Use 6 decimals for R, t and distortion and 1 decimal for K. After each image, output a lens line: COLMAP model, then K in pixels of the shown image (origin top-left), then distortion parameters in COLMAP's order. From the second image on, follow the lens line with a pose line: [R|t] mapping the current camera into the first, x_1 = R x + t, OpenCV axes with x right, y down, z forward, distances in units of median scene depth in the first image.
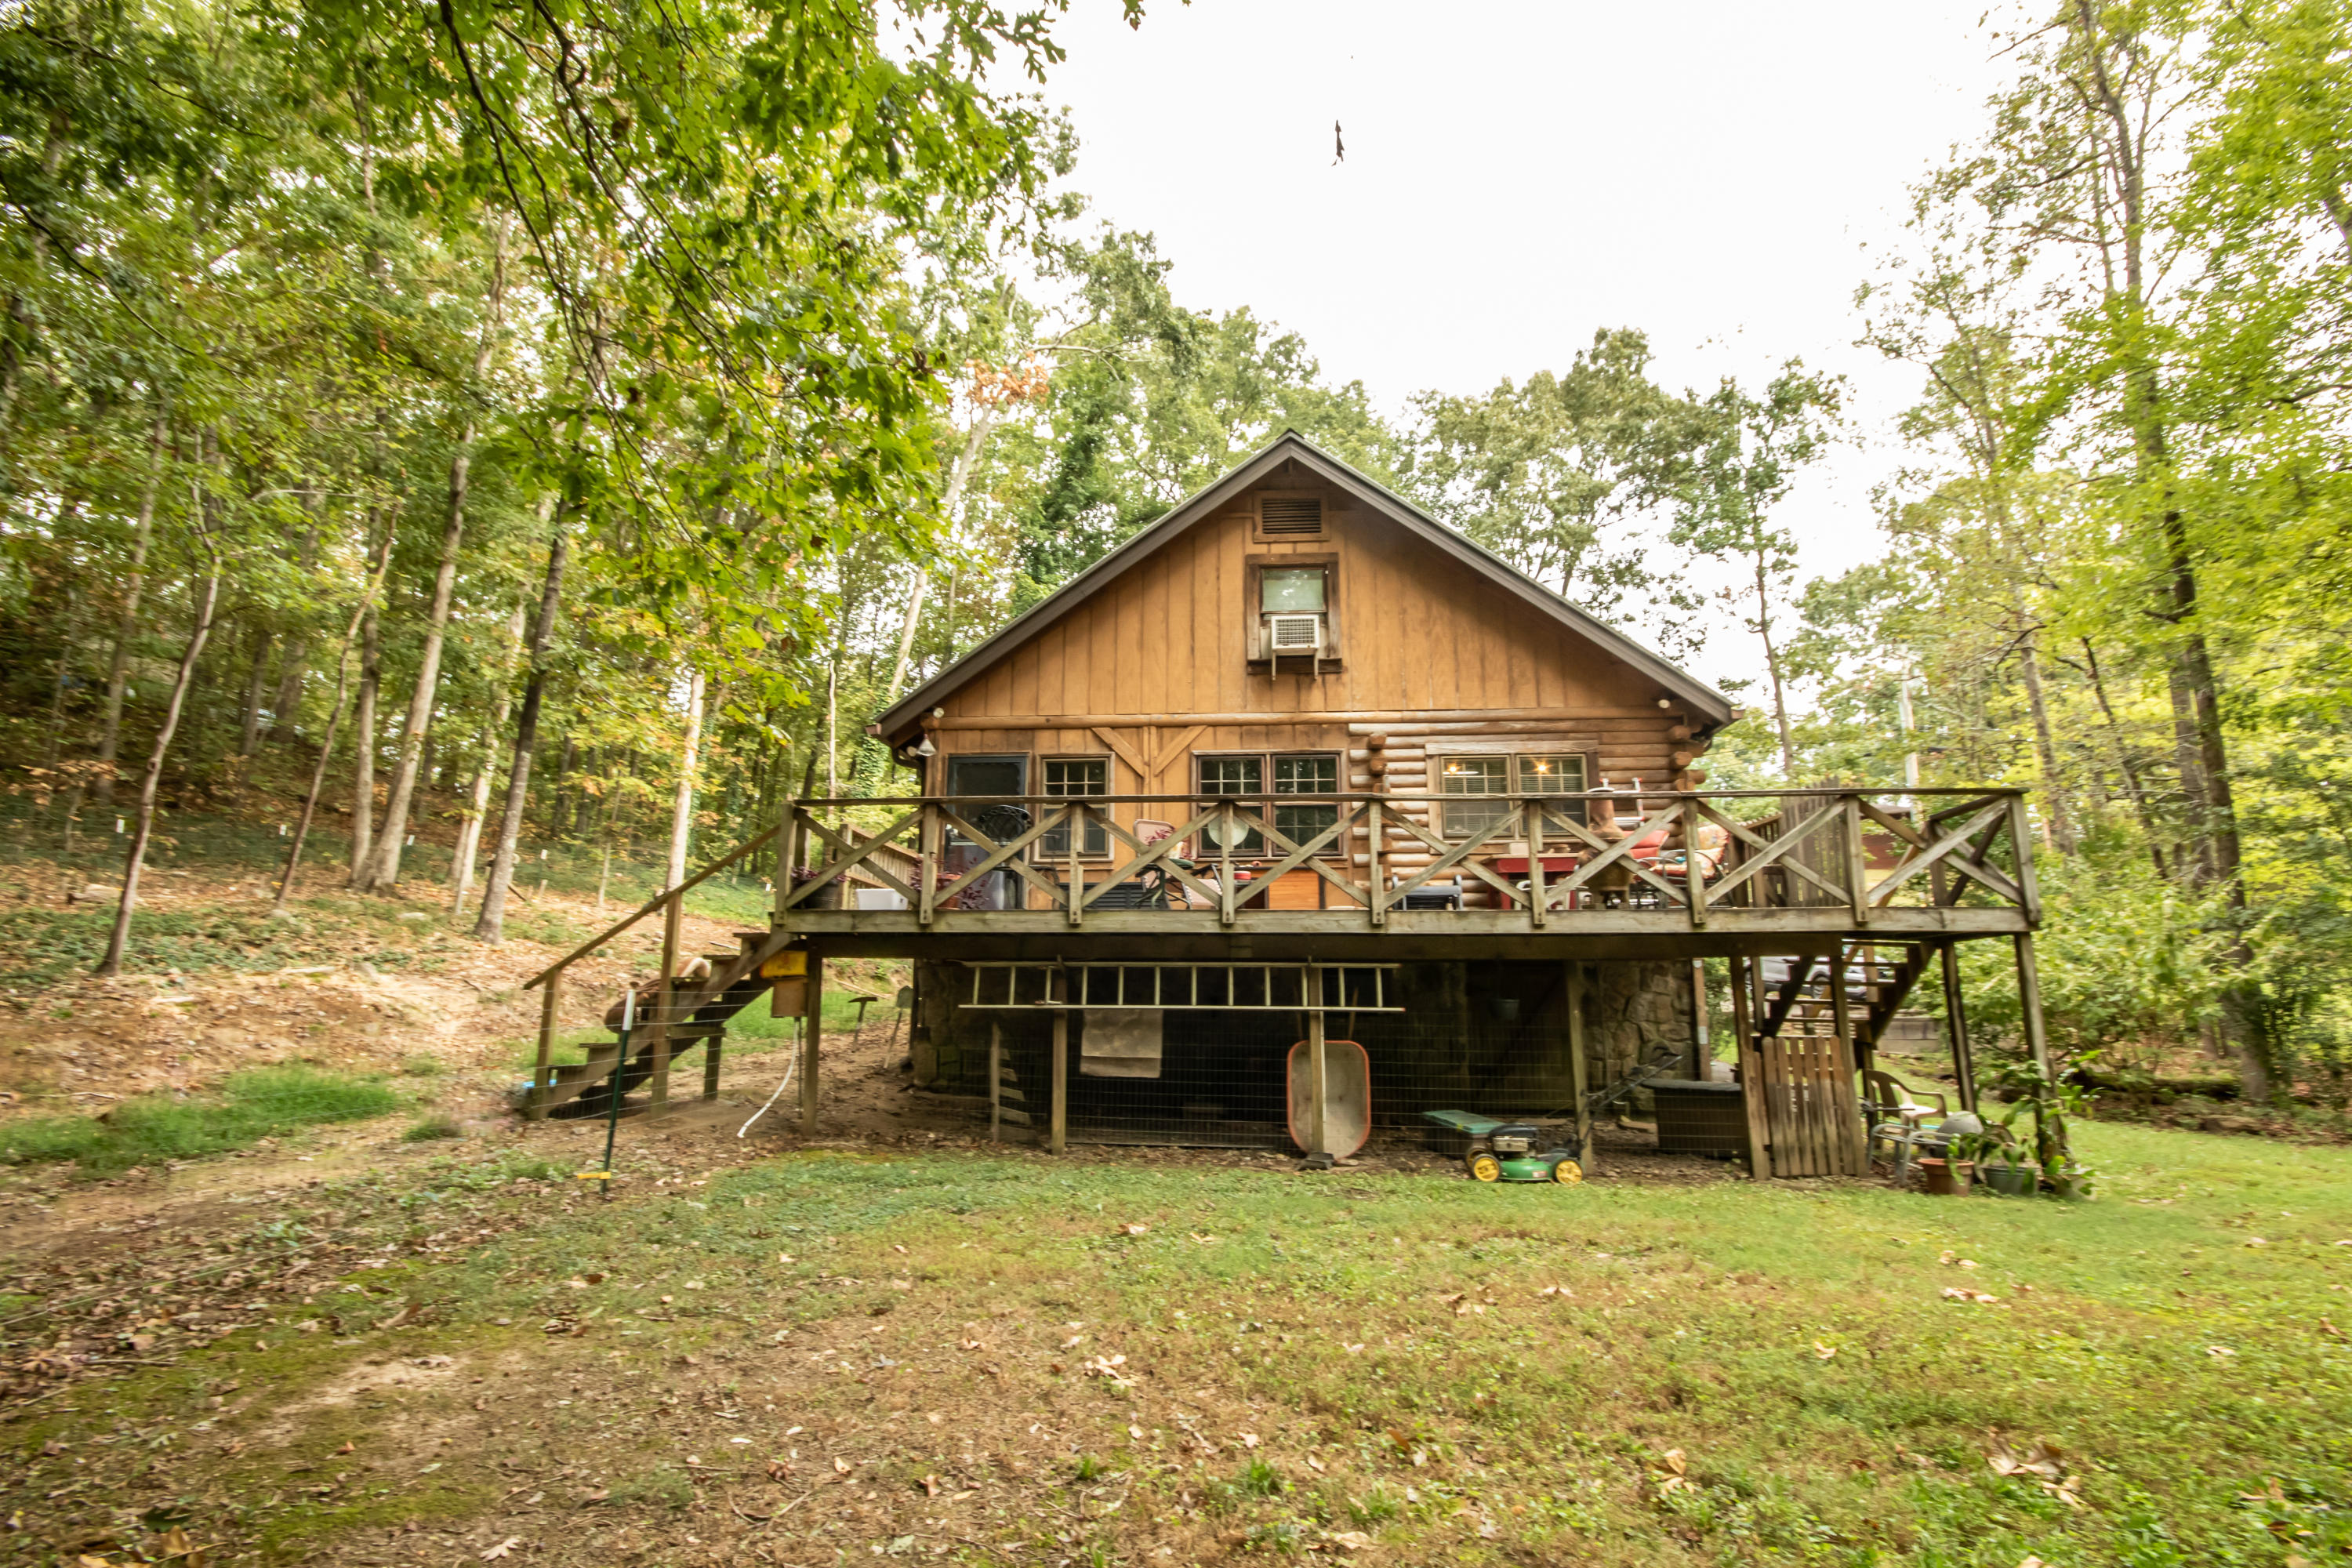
lens RADIAL K [[1079.6, 0, 1177.2], [0, 1079.6, 769.2], [0, 0, 1]] dist [-0.000595, -0.004349]
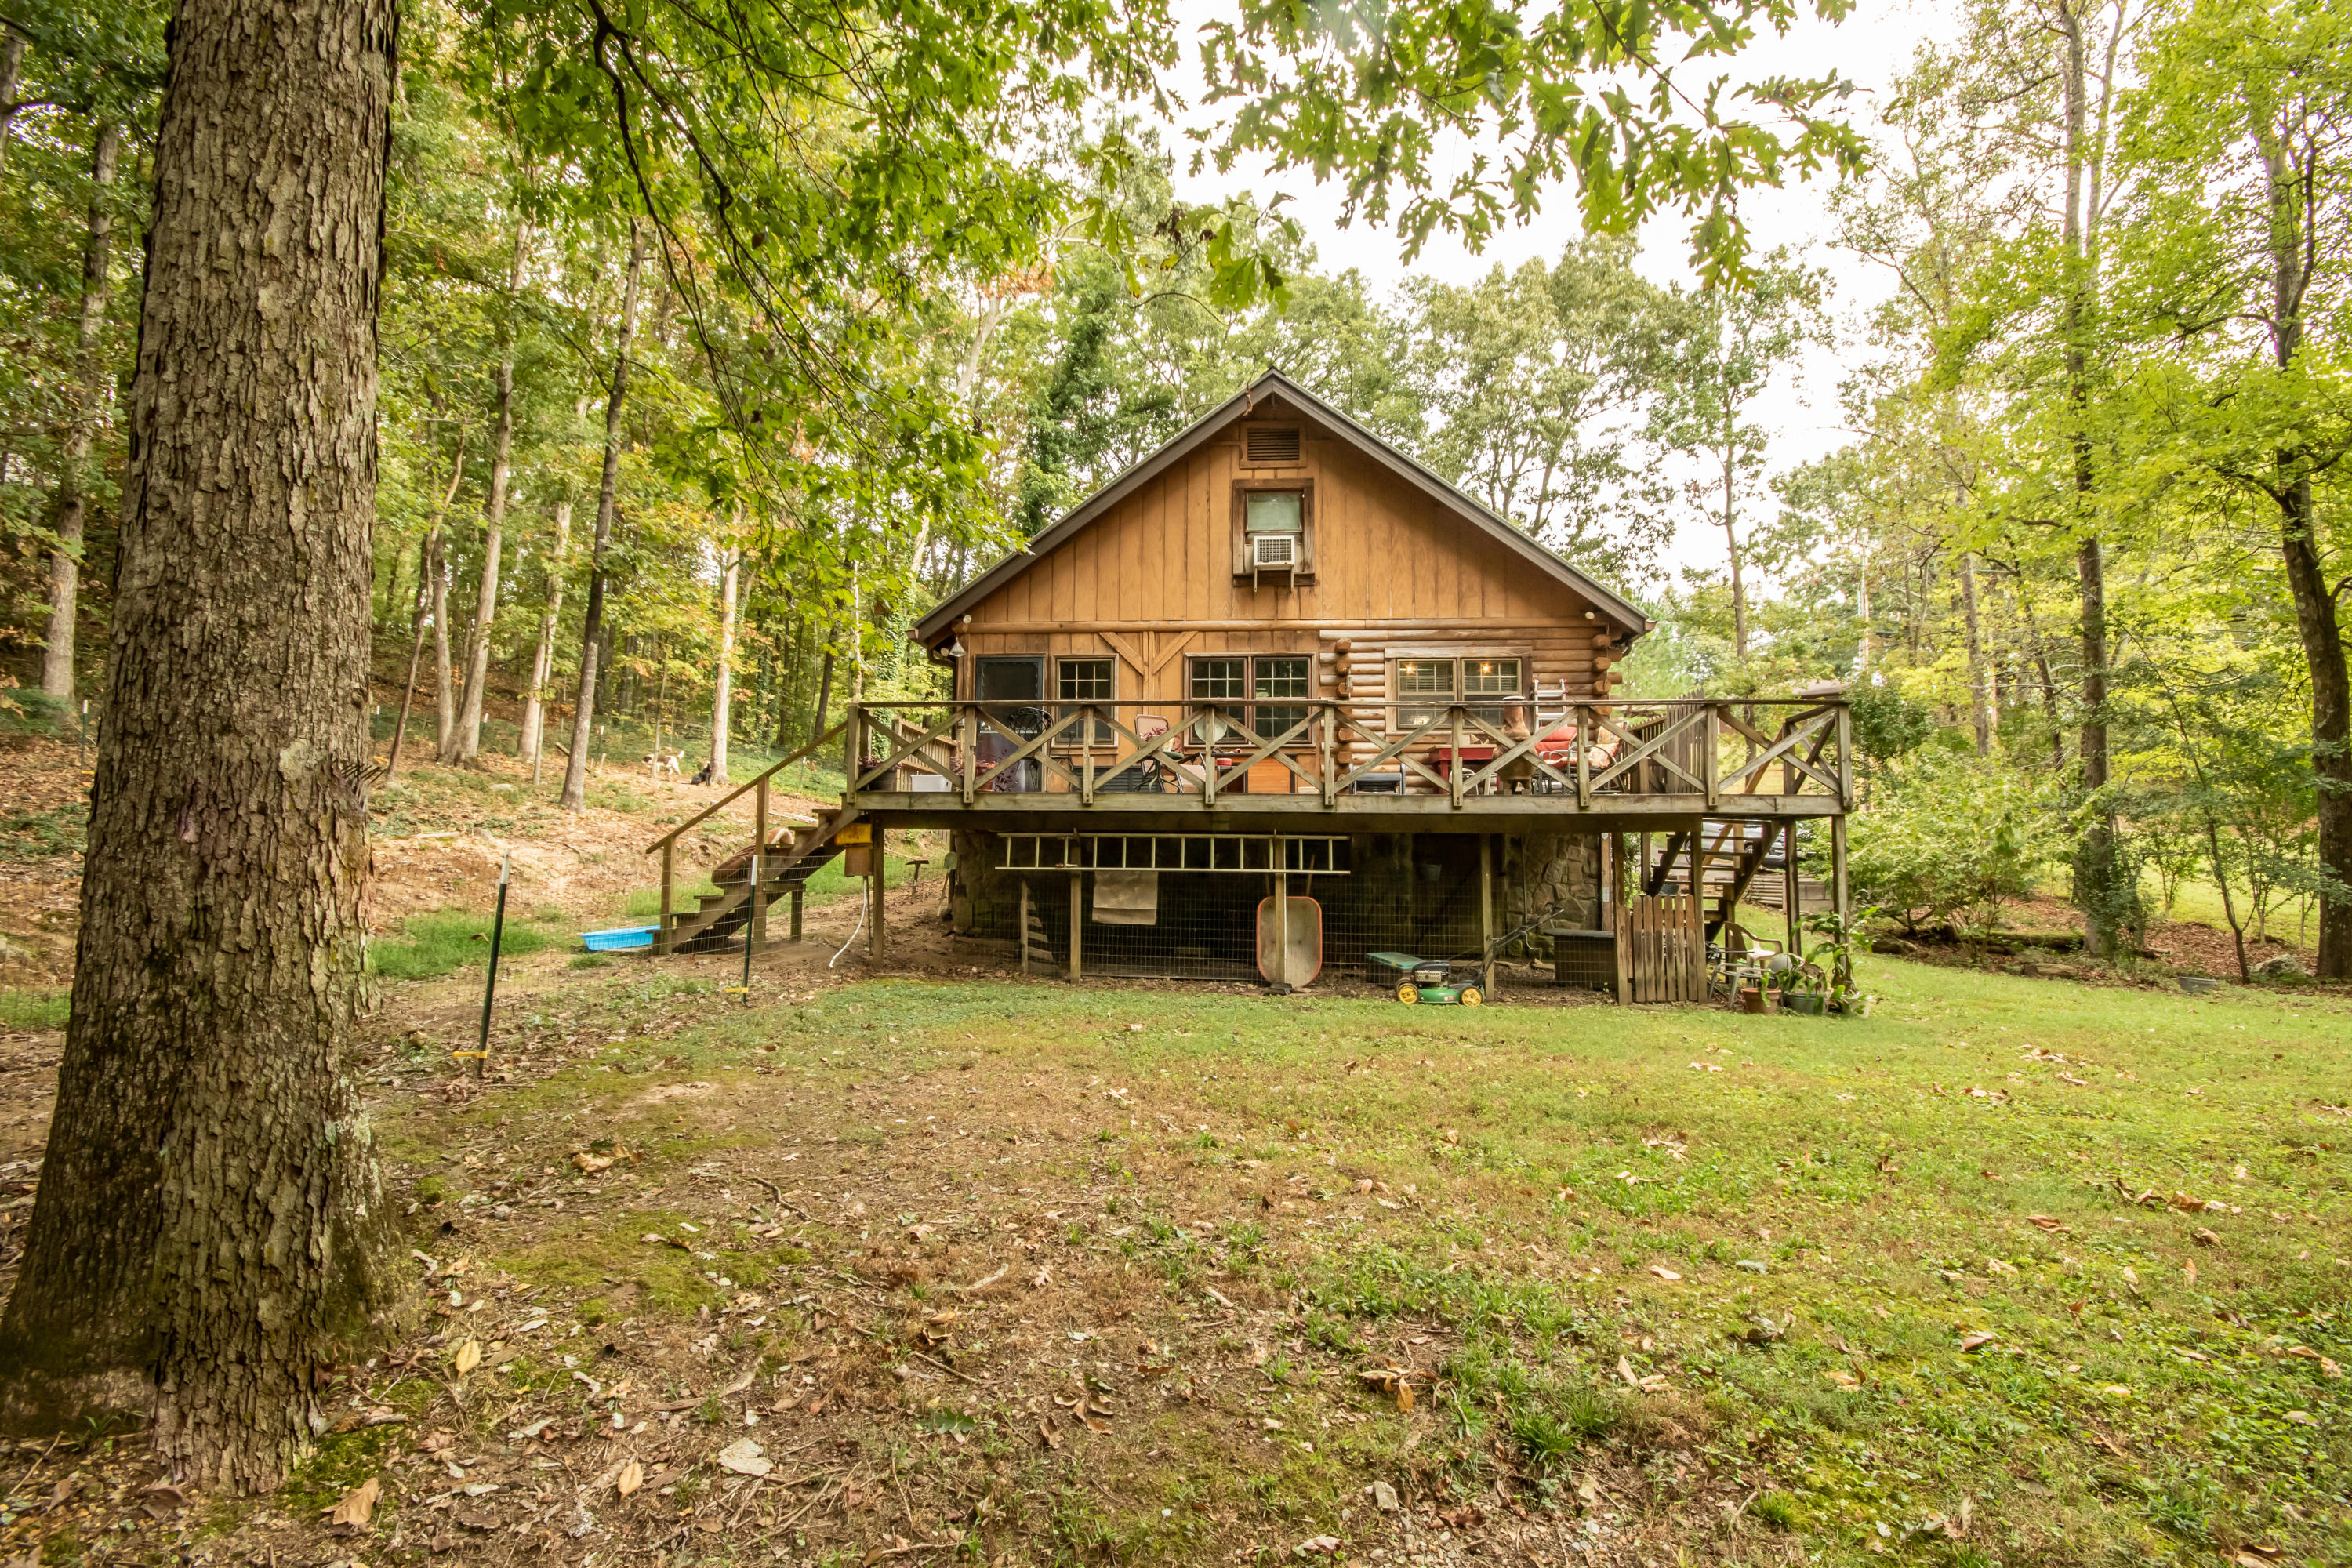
lens RADIAL K [[1079.6, 0, 1165.3], [0, 1079.6, 747.5], [0, 0, 1]] dist [-0.000595, -0.004349]
pose [[0.999897, 0.003354, -0.013923, 0.009151], [-0.001865, 0.994404, 0.105623, -0.039957], [0.014200, -0.105587, 0.994309, -0.174982]]
